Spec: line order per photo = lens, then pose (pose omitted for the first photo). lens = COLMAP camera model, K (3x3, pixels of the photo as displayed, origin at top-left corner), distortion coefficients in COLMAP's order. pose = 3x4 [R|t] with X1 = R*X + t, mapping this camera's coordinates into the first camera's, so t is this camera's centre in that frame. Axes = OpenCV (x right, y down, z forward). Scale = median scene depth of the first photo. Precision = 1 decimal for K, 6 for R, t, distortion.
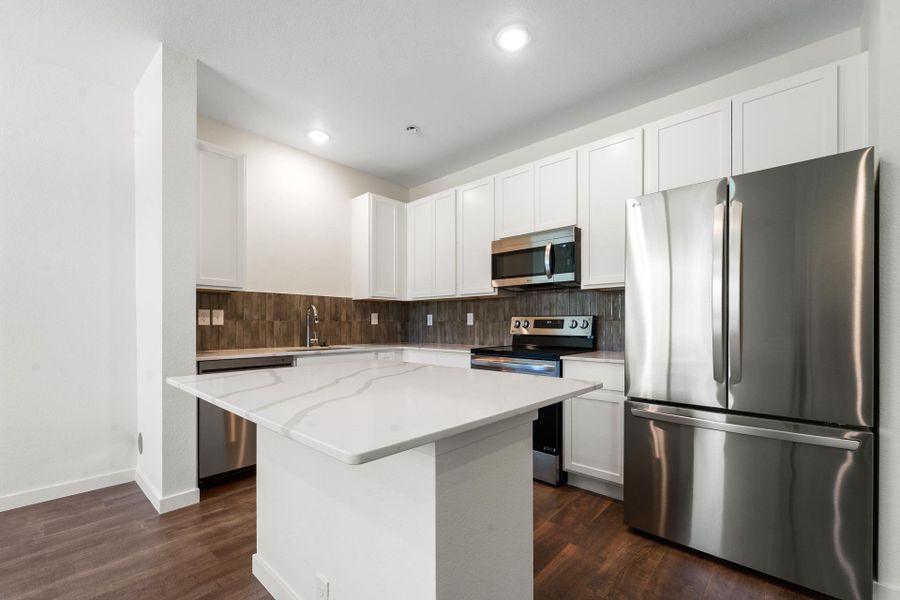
lens RADIAL K [[376.7, 0, 460.4], [0, 376.7, 324.1], [0, 0, 1]] dist [0.001848, 0.000247]
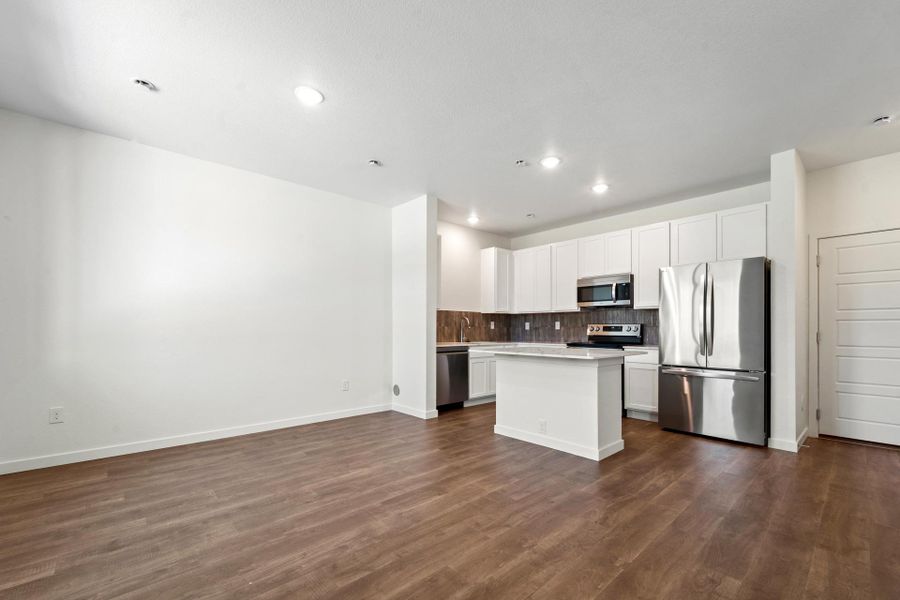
lens RADIAL K [[377.2, 0, 454.7], [0, 377.2, 326.9], [0, 0, 1]] dist [-0.001595, -0.000507]
pose [[0.995071, 0.001530, -0.099156, -0.303390], [-0.002067, 0.999984, -0.005315, 0.001118], [0.099146, 0.005494, 0.995058, -0.750267]]
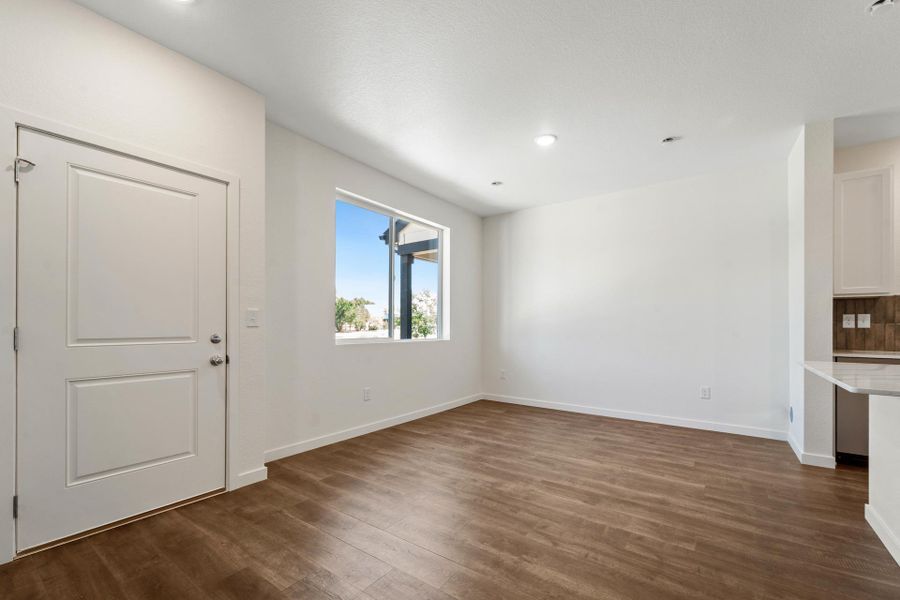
lens RADIAL K [[377.2, 0, 454.7], [0, 377.2, 326.9], [0, 0, 1]] dist [-0.001595, -0.000507]
pose [[0.100268, 0.001419, -0.994959, 0.319508], [-0.001407, 0.999998, 0.001284, -0.000153], [0.994959, 0.001271, 0.100270, -0.289662]]
